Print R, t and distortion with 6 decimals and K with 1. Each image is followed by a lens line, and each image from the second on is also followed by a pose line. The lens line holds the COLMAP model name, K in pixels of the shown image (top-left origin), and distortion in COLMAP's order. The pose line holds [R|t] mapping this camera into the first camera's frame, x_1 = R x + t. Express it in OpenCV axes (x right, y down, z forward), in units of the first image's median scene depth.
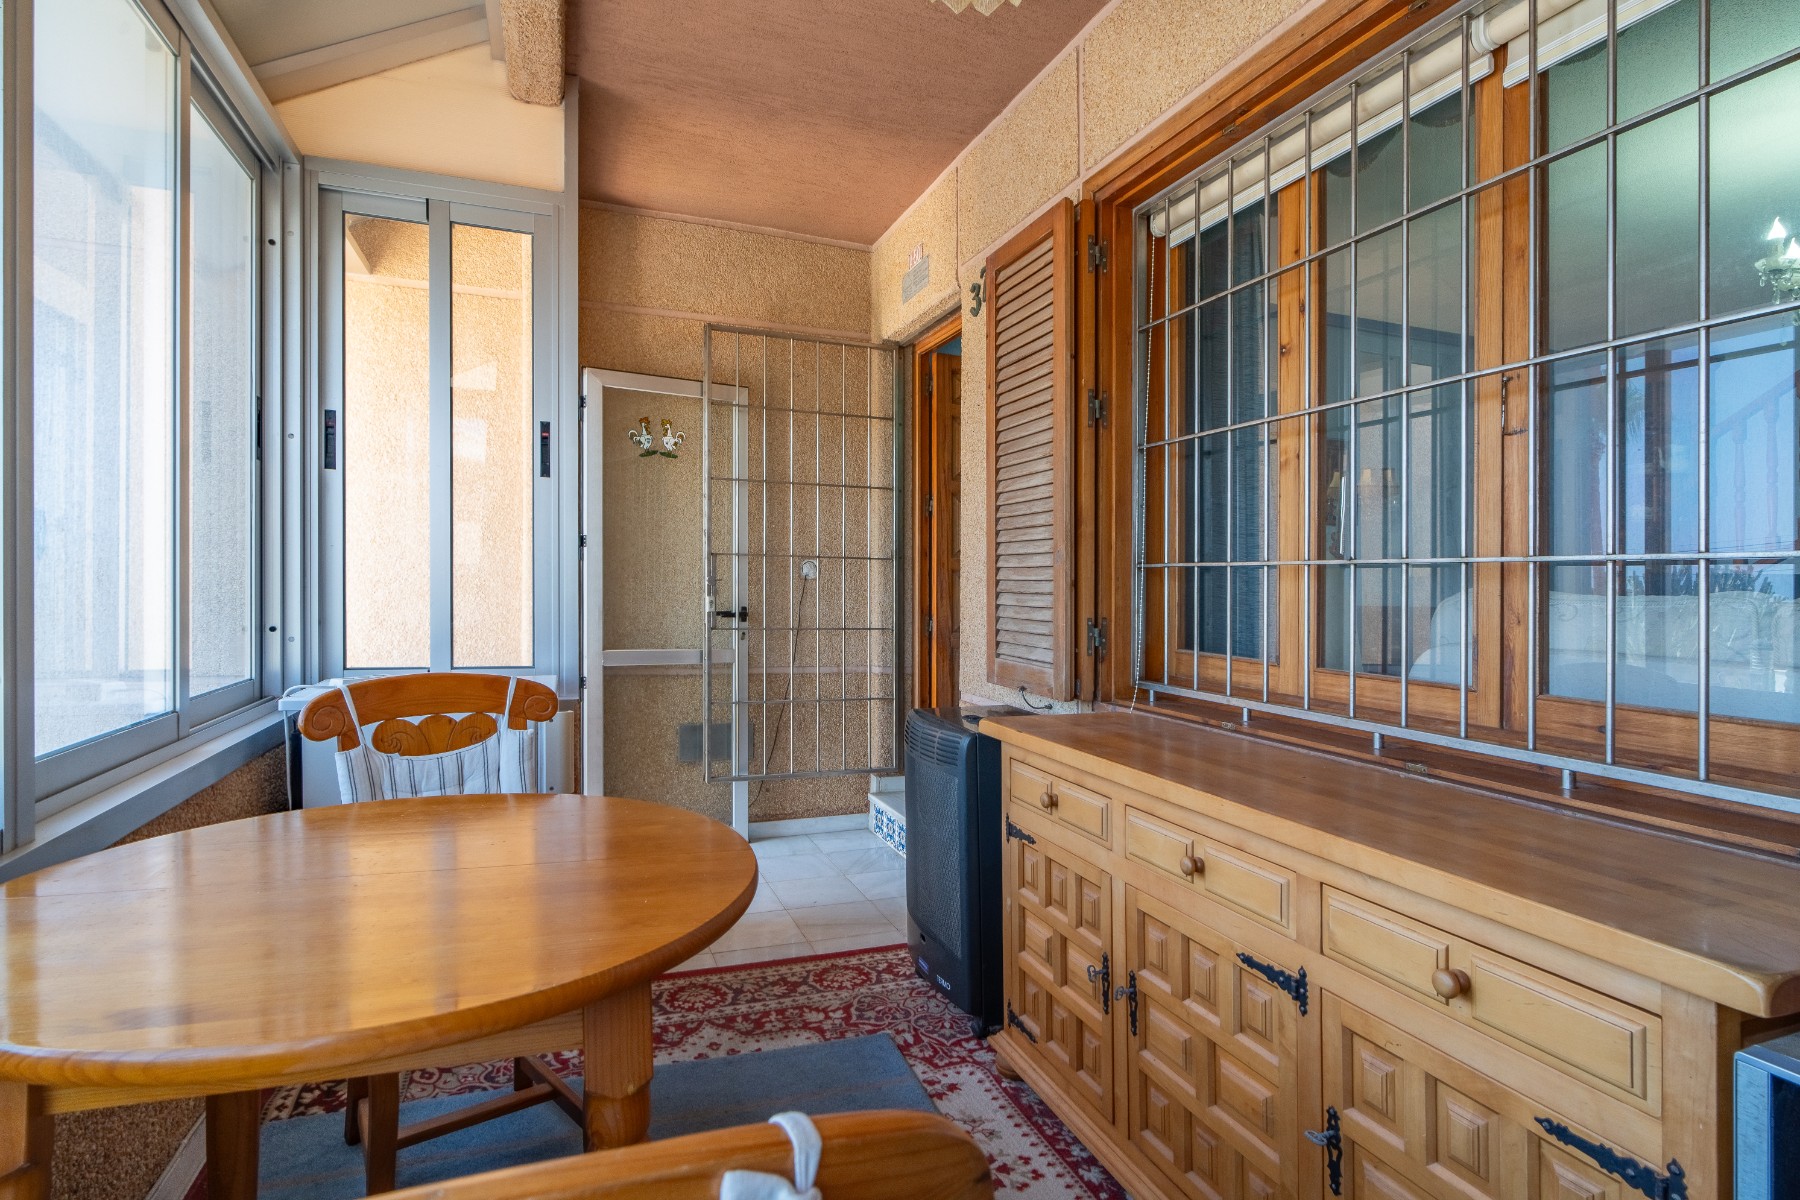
lens RADIAL K [[937.5, 0, 903.8], [0, 937.5, 553.0], [0, 0, 1]] dist [-0.003088, 0.001577]
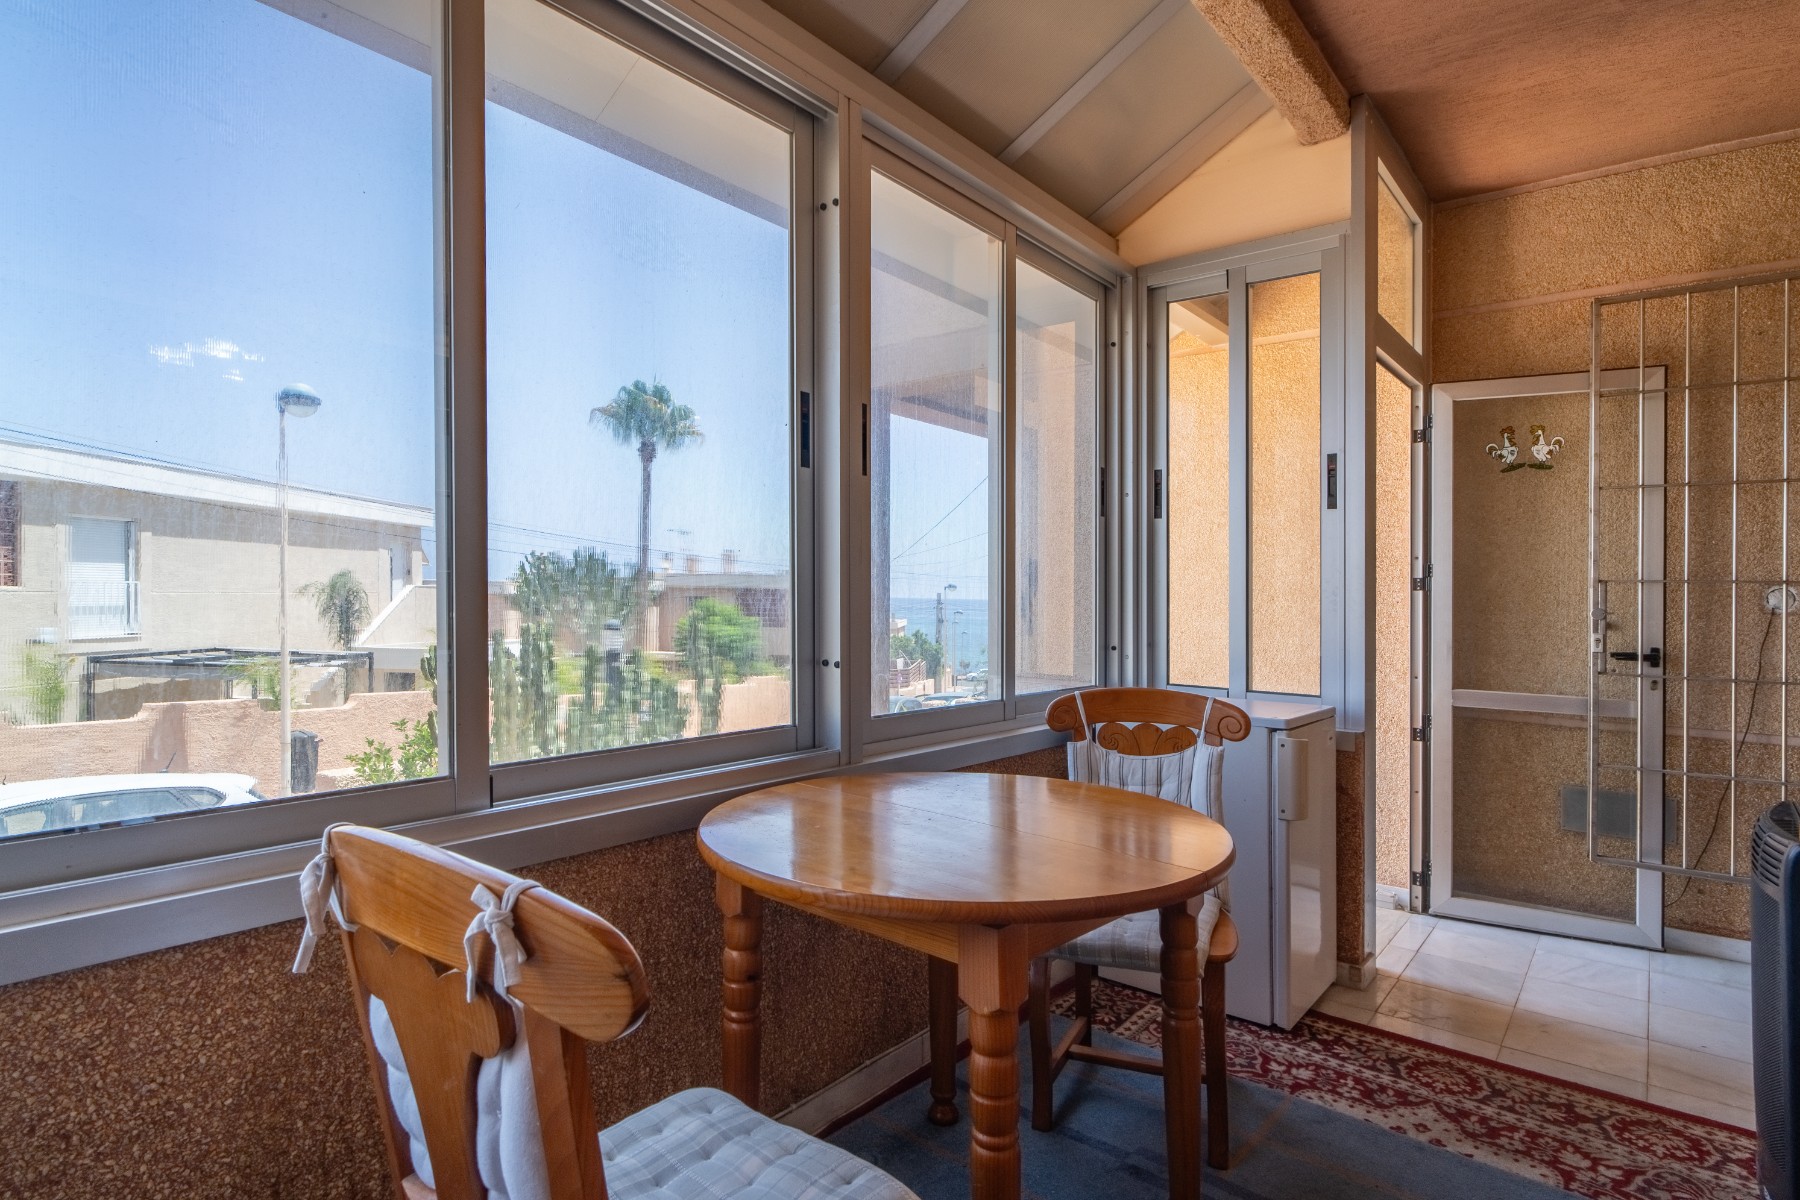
lens RADIAL K [[938.0, 0, 904.1], [0, 938.0, 588.9], [0, 0, 1]] dist [-0.002111, -0.000126]
pose [[0.517855, -0.015884, -0.855321, 0.259942], [0.017347, 0.999817, -0.008064, 0.005405], [0.855293, -0.010661, 0.518036, 0.092020]]
